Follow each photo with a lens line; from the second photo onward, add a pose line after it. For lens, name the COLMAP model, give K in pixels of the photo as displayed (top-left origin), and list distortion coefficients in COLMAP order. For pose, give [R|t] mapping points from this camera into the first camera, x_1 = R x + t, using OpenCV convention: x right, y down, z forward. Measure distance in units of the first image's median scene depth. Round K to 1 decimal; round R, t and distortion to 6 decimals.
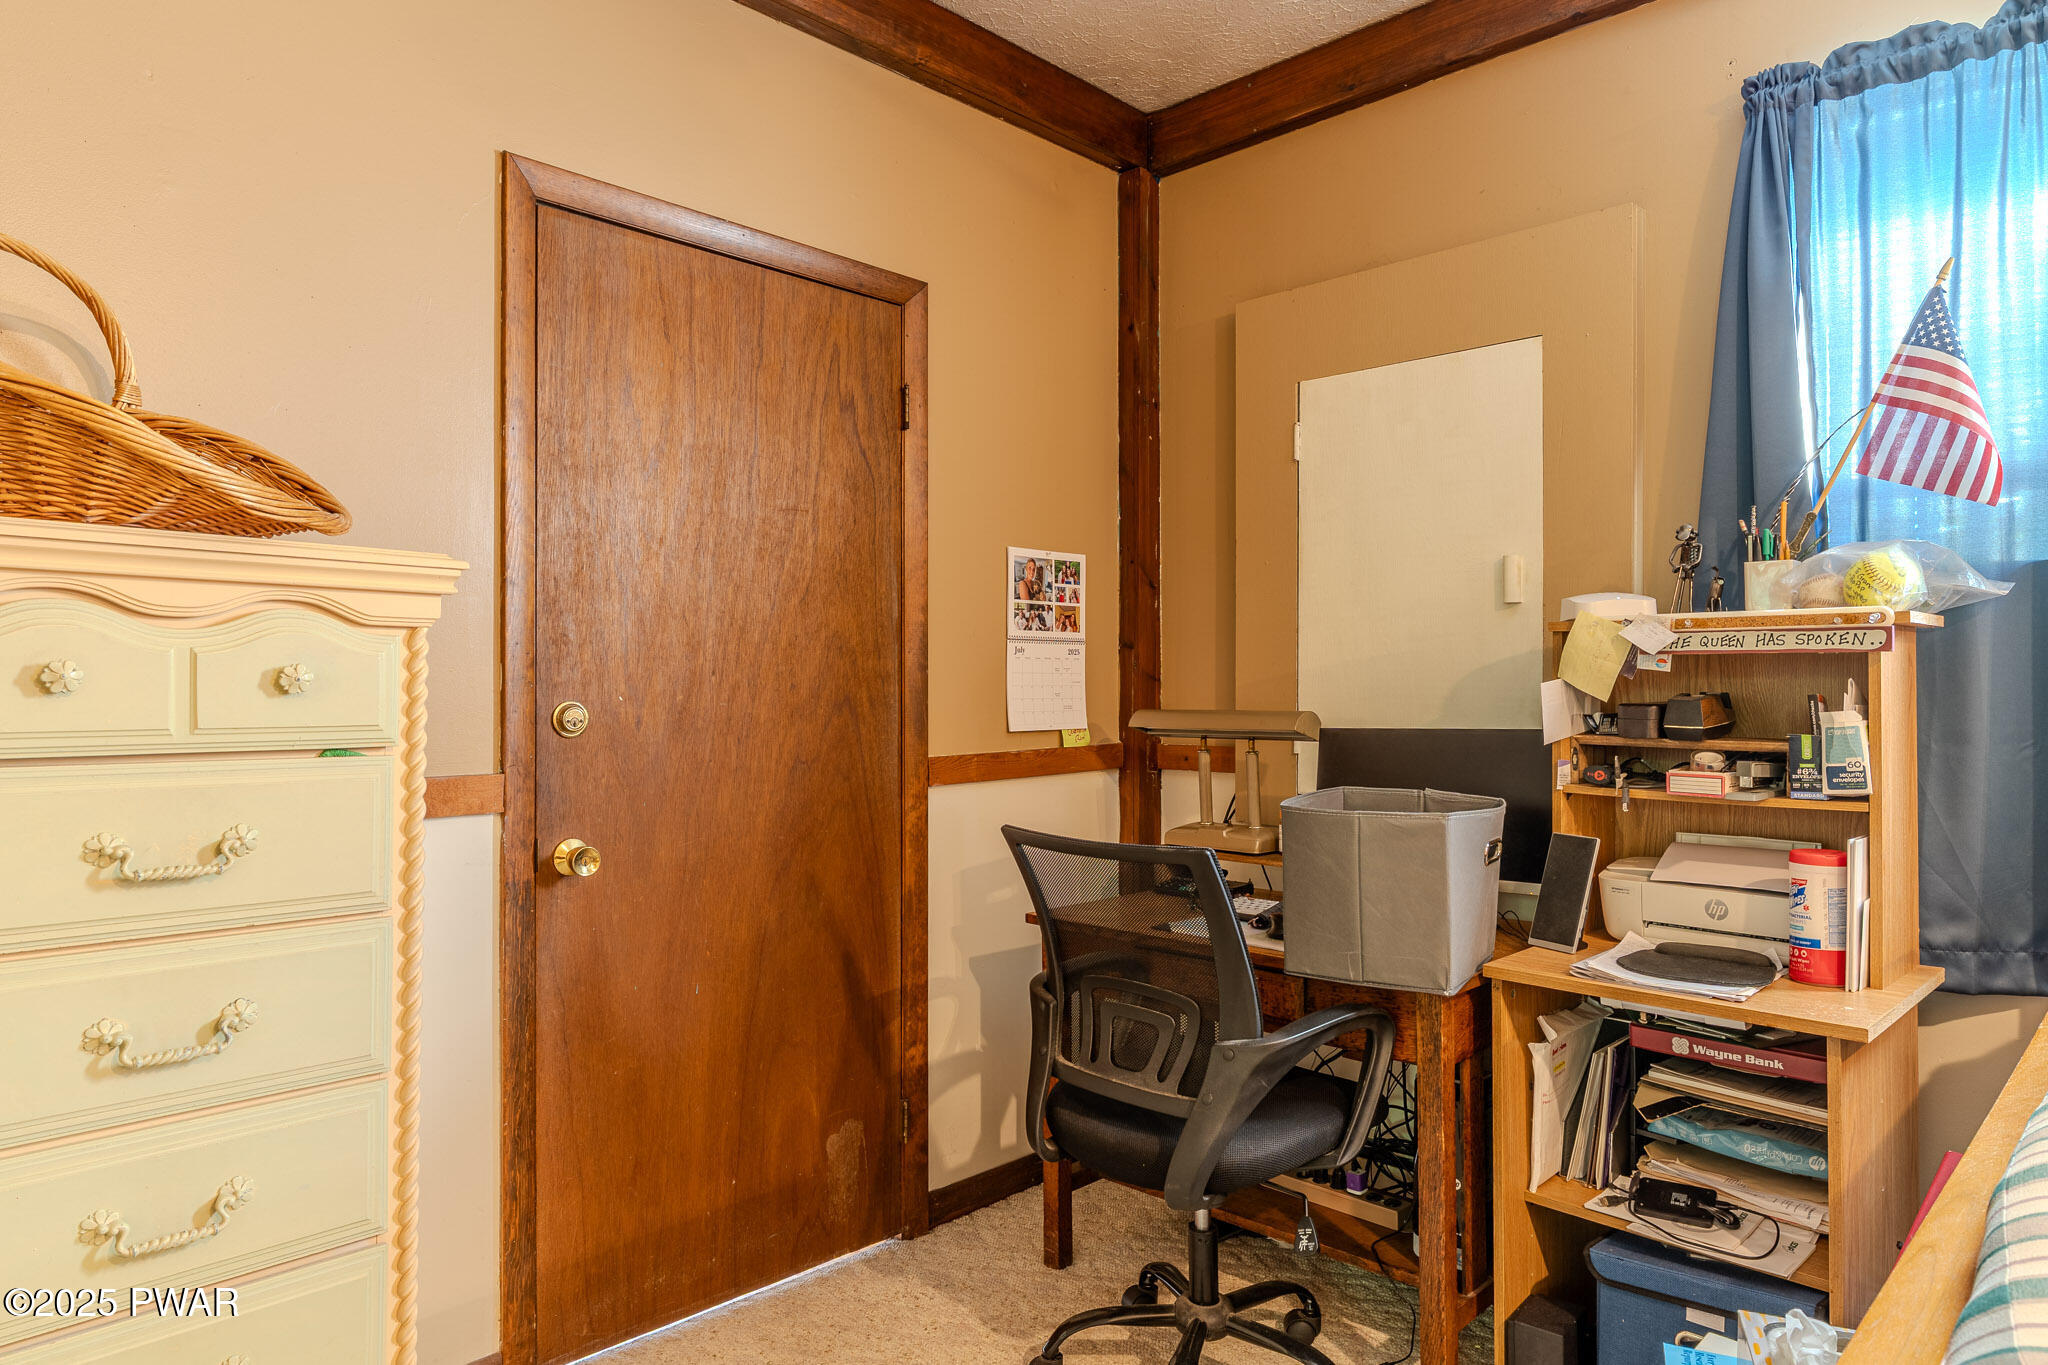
lens RADIAL K [[1241.2, 0, 1020.4], [0, 1241.2, 684.9], [0, 0, 1]] dist [-0.008577, 0.005699]
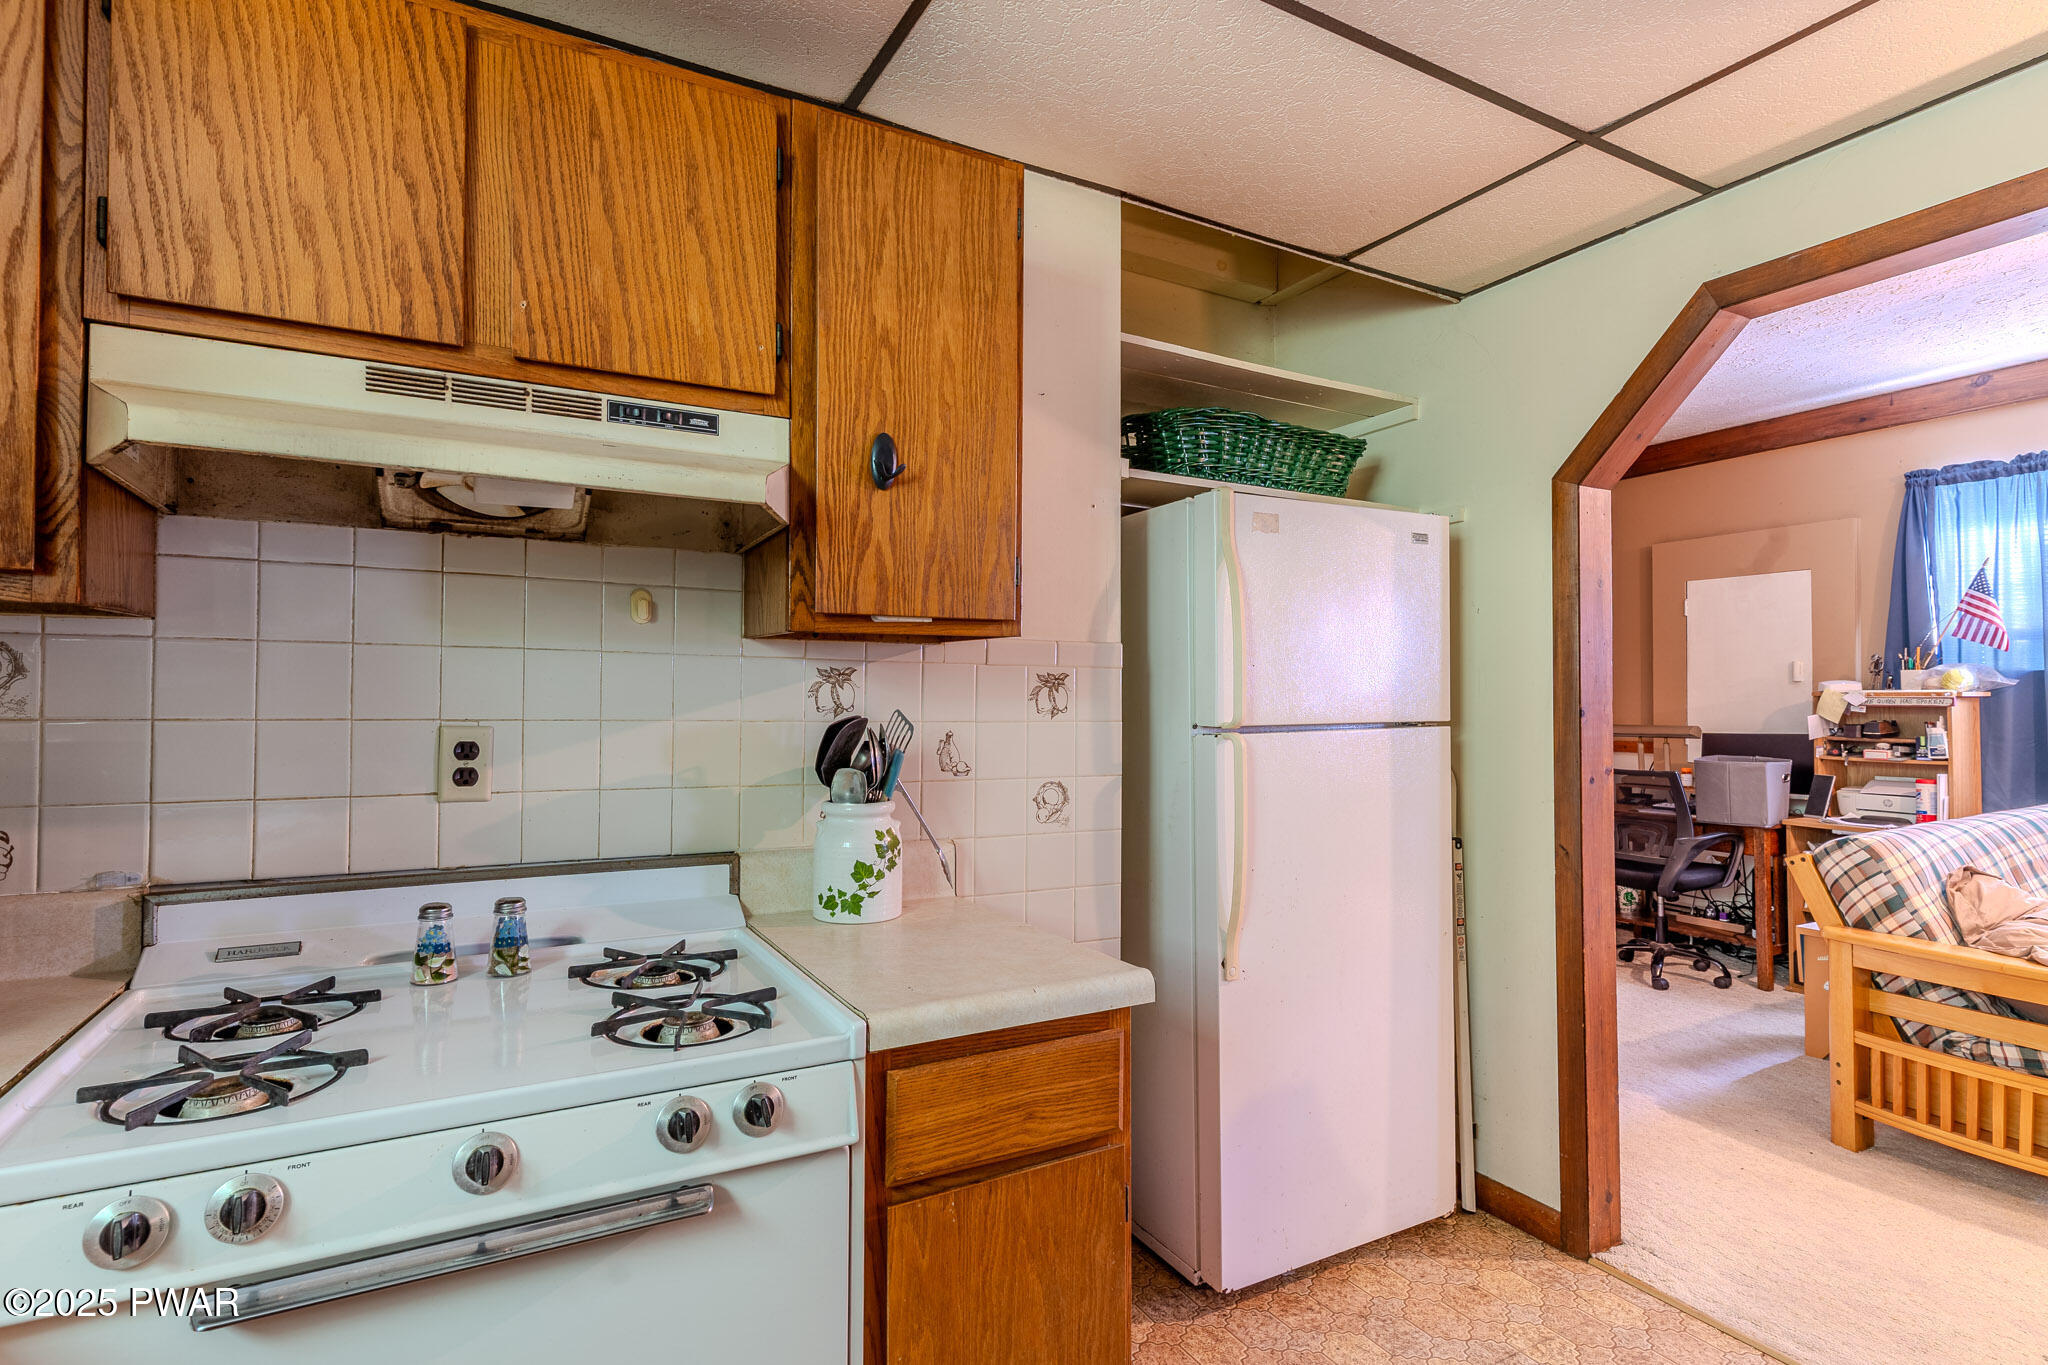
lens RADIAL K [[996.3, 0, 1020.7], [0, 996.3, 689.4], [0, 0, 1]] dist [0.002108, -0.000446]
pose [[0.952465, -0.006022, -0.304588, -0.538323], [0.003226, 0.999948, -0.009683, -0.044507], [0.304631, 0.008240, 0.952435, -1.562652]]
